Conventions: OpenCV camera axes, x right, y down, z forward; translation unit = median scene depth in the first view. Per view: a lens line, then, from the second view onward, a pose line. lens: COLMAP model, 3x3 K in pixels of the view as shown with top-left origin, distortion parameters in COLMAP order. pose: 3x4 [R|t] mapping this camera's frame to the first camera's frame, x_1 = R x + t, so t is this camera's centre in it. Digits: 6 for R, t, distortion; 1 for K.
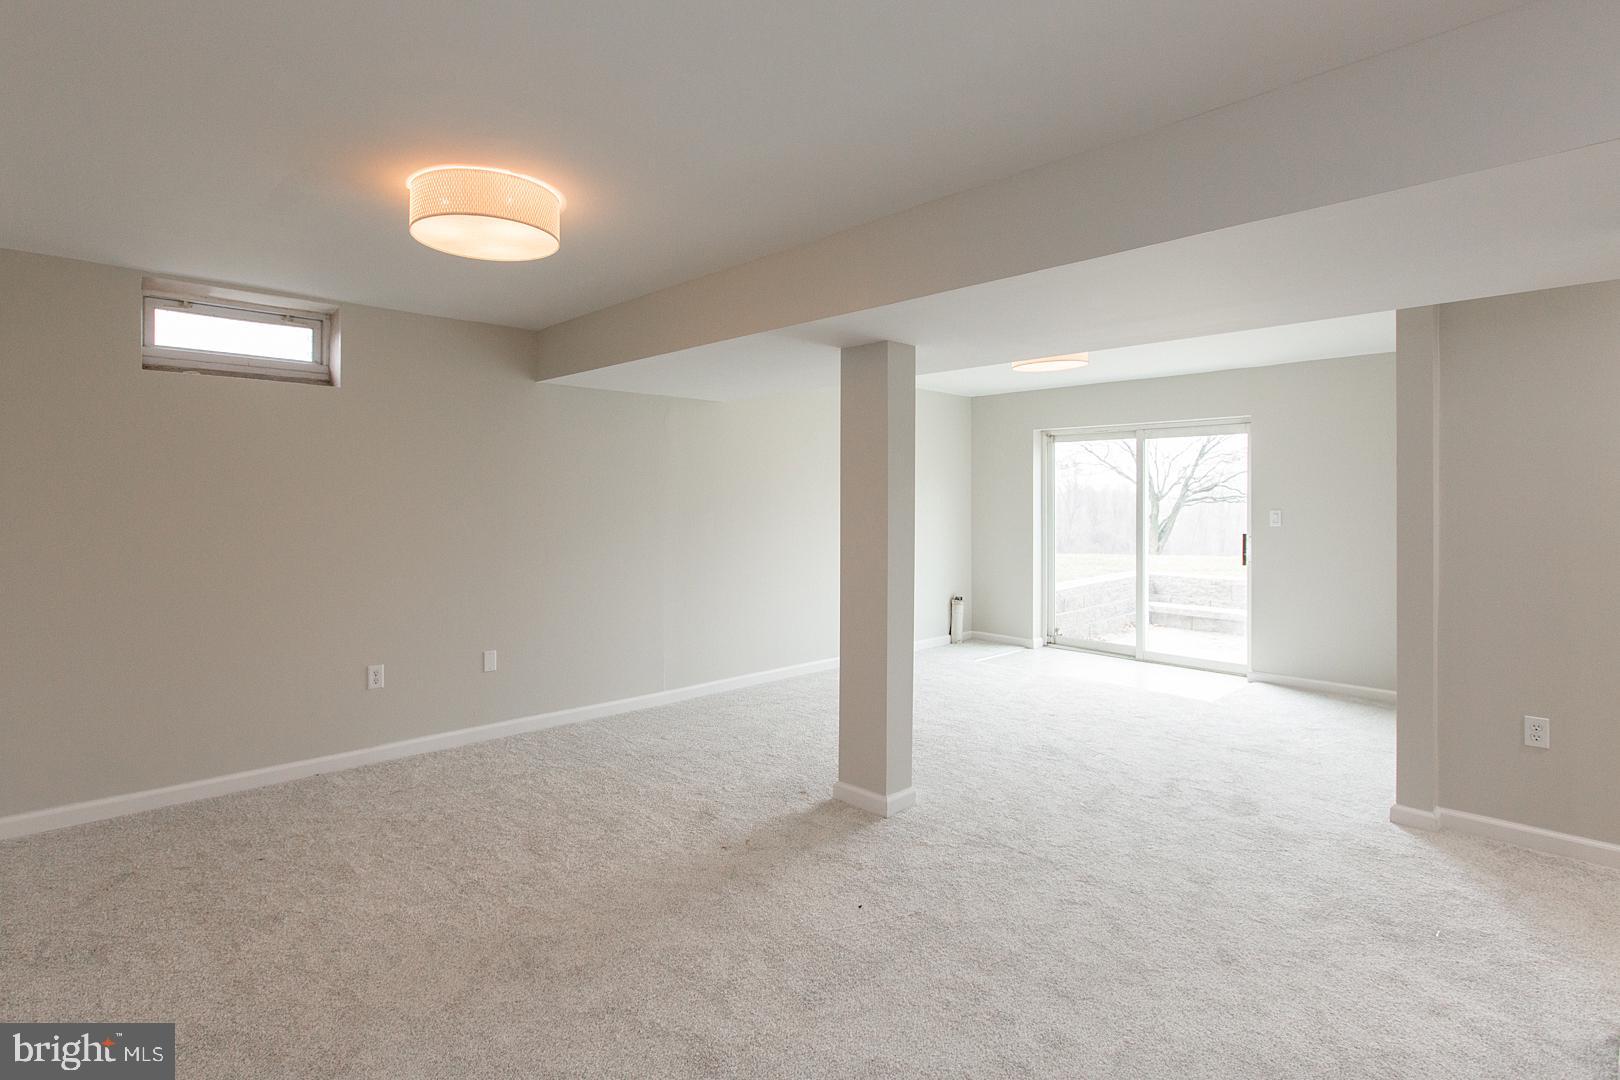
lens RADIAL K [[795.0, 0, 765.9], [0, 795.0, 497.7], [0, 0, 1]] dist [-0.002643, -0.000327]
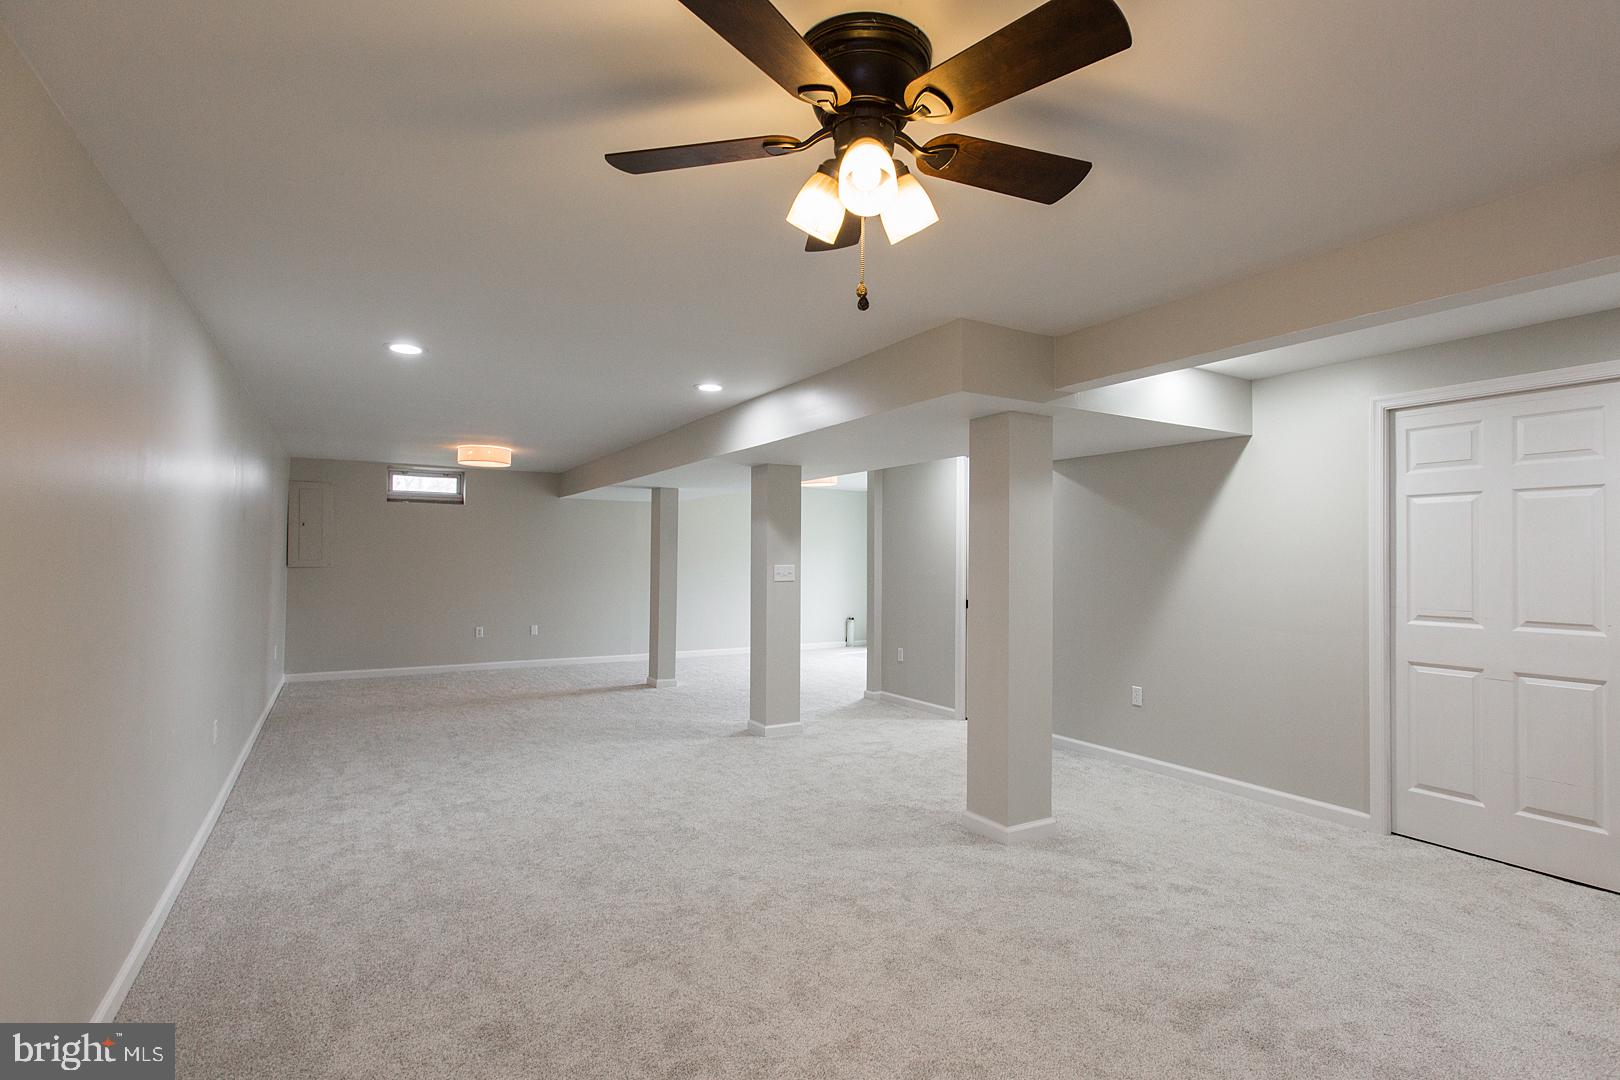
lens RADIAL K [[763.3, 0, 810.0], [0, 763.3, 540.0], [0, 0, 1]] dist [-0.000241, -0.000006]
pose [[0.979860, -0.002239, -0.199673, 0.855267], [-0.001841, 0.999793, -0.020246, 0.003542], [0.199678, 0.020206, 0.979653, -0.930635]]
